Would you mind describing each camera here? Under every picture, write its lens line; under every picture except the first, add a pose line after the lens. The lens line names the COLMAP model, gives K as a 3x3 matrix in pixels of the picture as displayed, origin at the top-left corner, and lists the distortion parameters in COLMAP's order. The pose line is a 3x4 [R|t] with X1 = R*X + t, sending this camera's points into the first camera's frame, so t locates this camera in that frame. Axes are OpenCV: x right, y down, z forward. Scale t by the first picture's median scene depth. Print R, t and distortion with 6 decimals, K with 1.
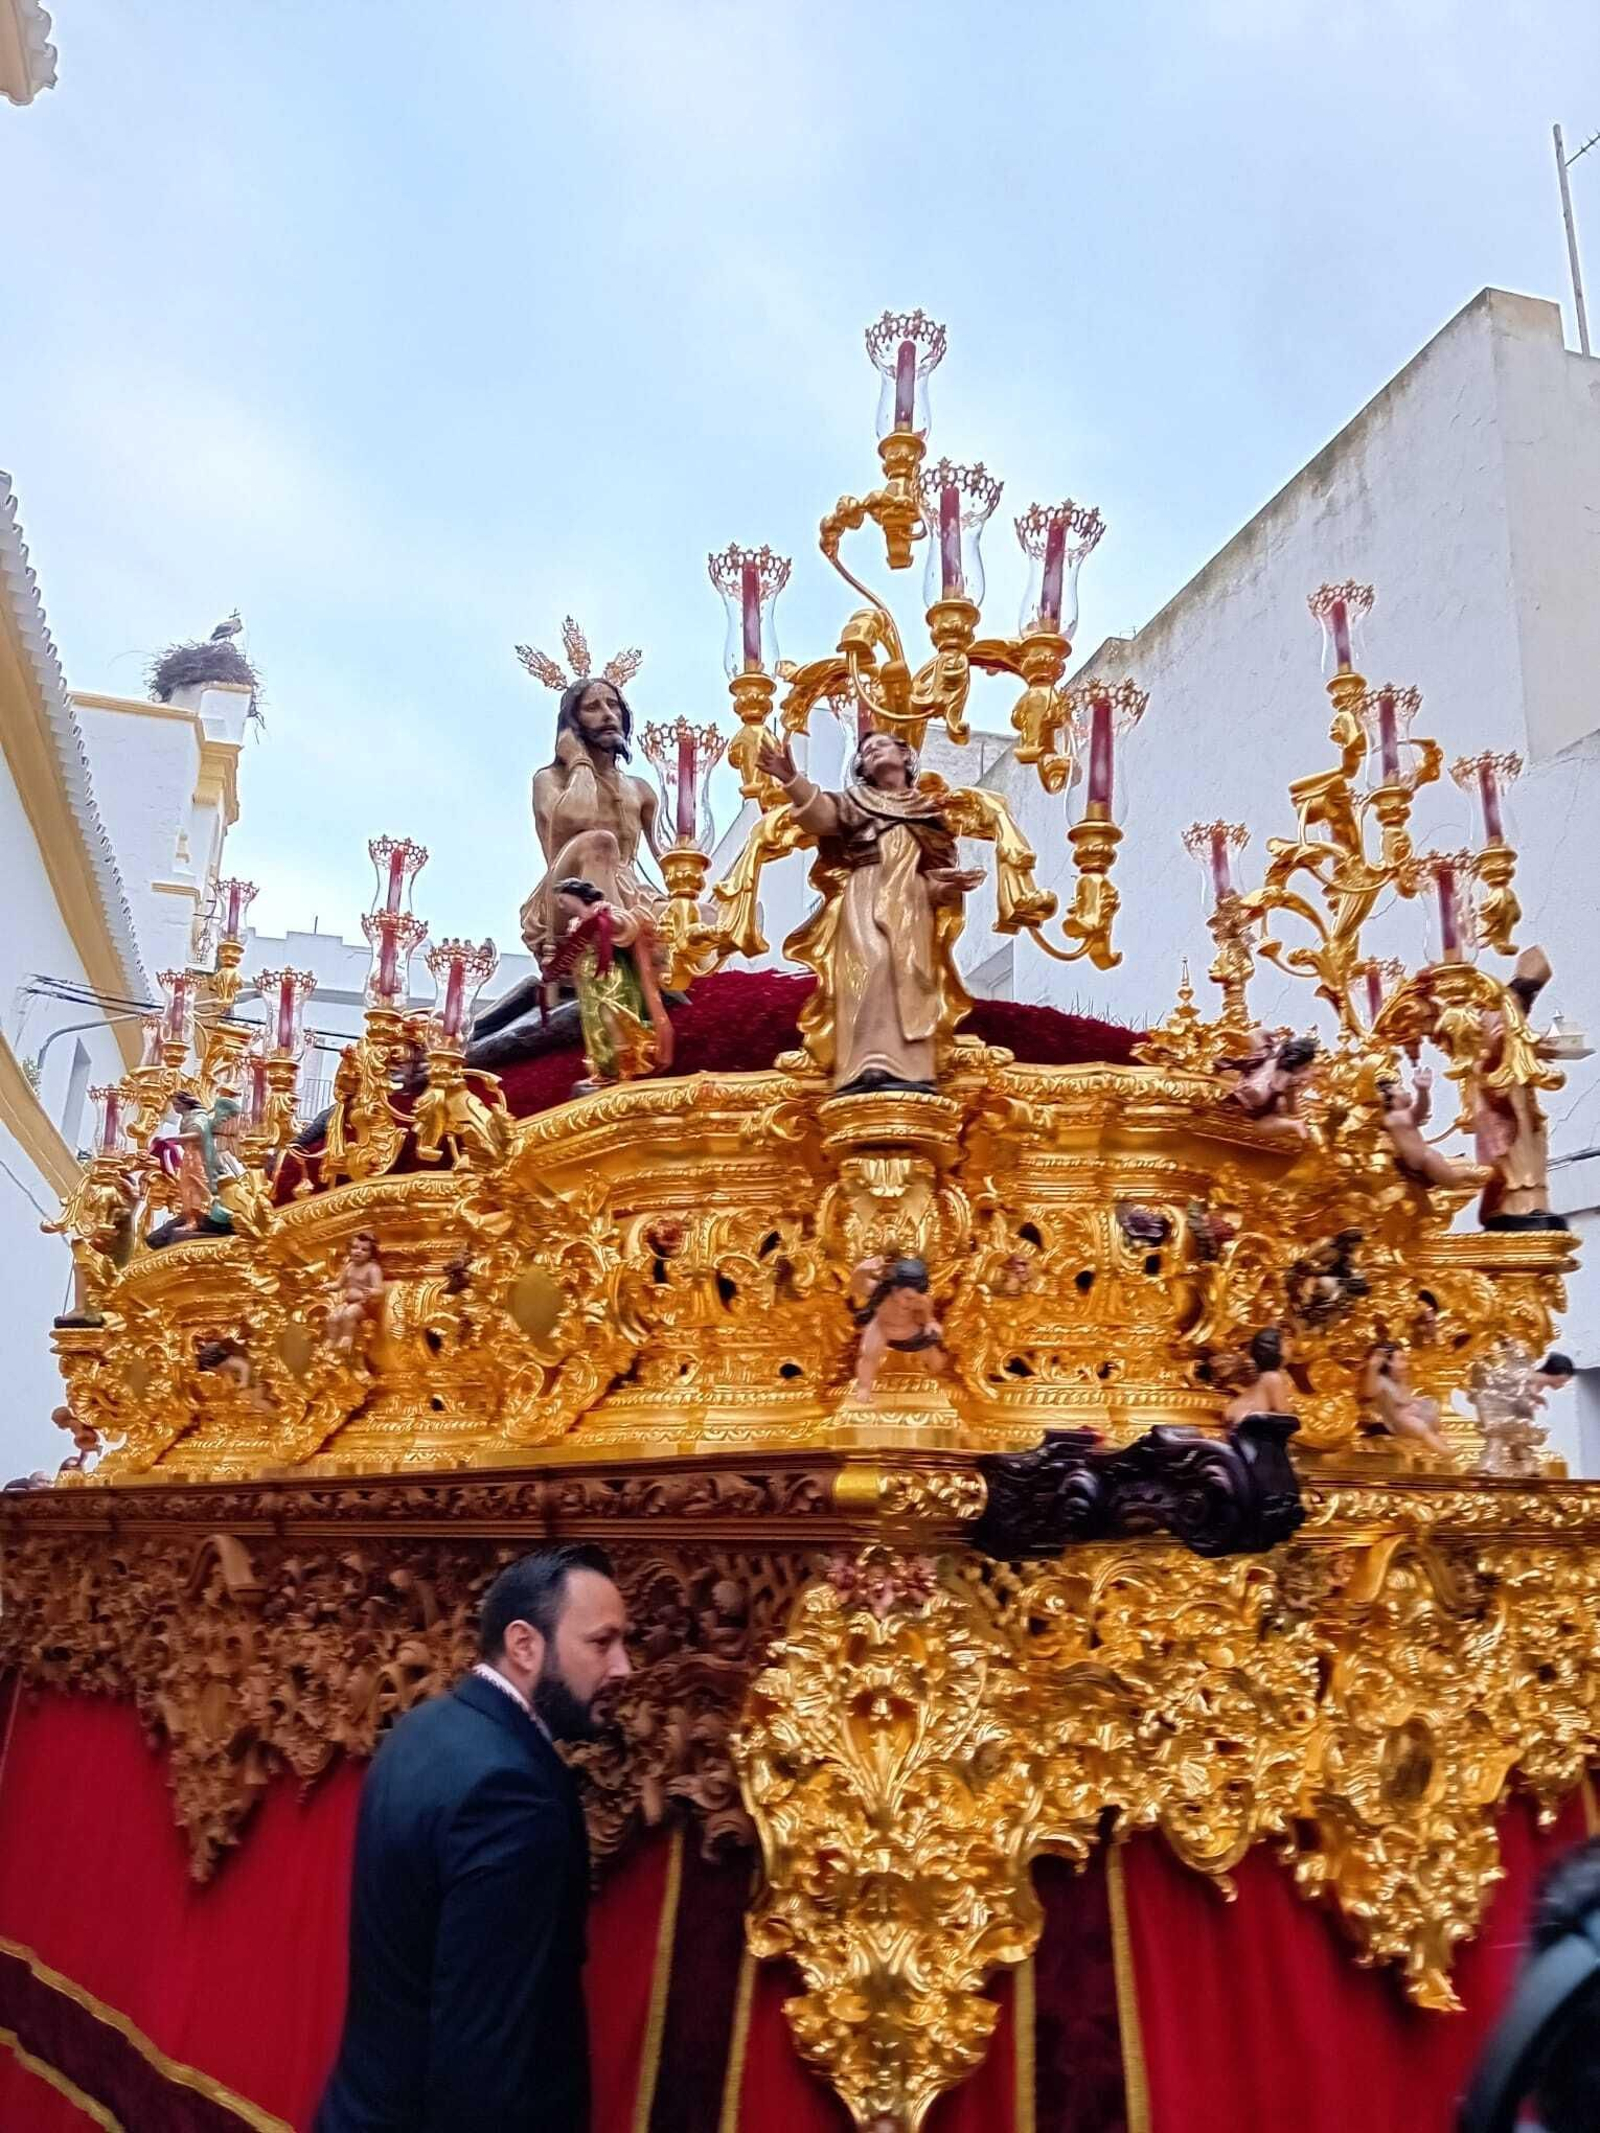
lens RADIAL K [[1695.8, 0, 794.8], [0, 1695.8, 1065.8], [0, 0, 1]] dist [0.033744, -0.070678]
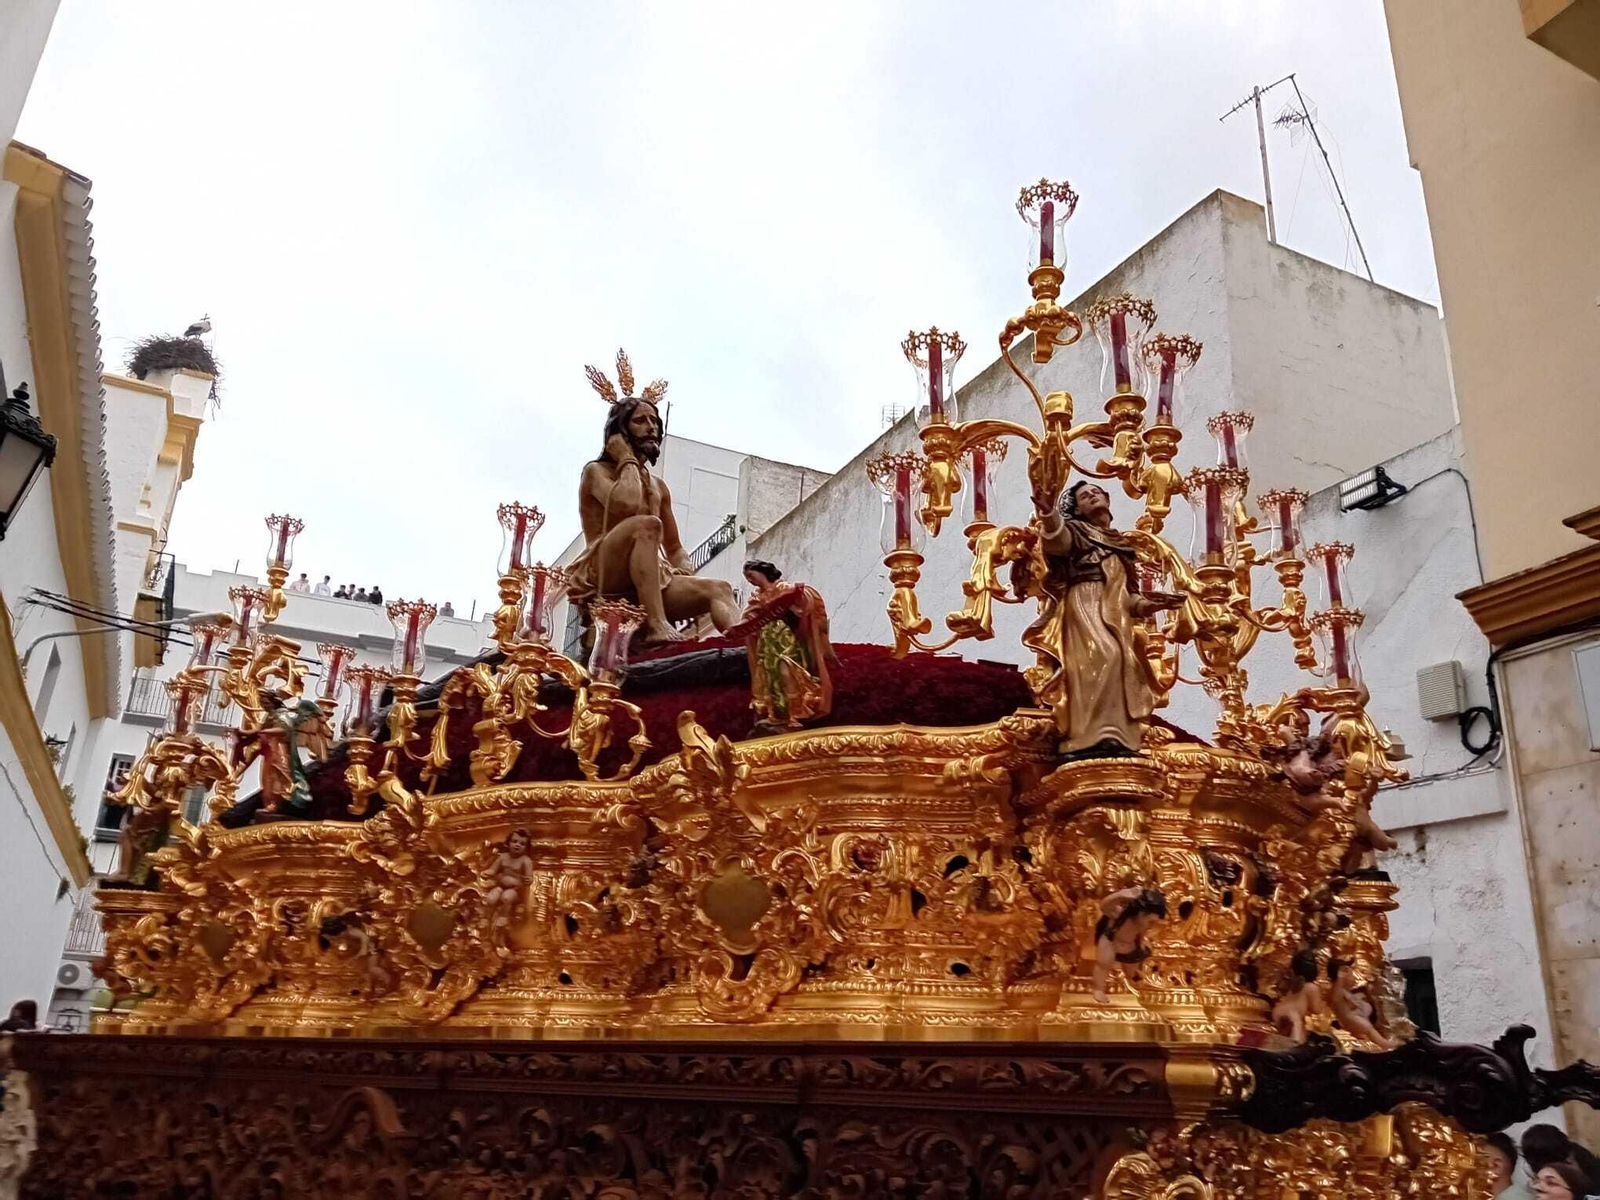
lens RADIAL K [[1272.1, 0, 798.5], [0, 1272.1, 592.6], [0, 0, 1]] dist [0.033744, -0.070678]
pose [[0.966600, 0.106796, 0.232980, -0.331708], [-0.085180, 0.991236, -0.100974, 0.007768], [-0.241722, 0.077756, 0.967225, 0.078035]]
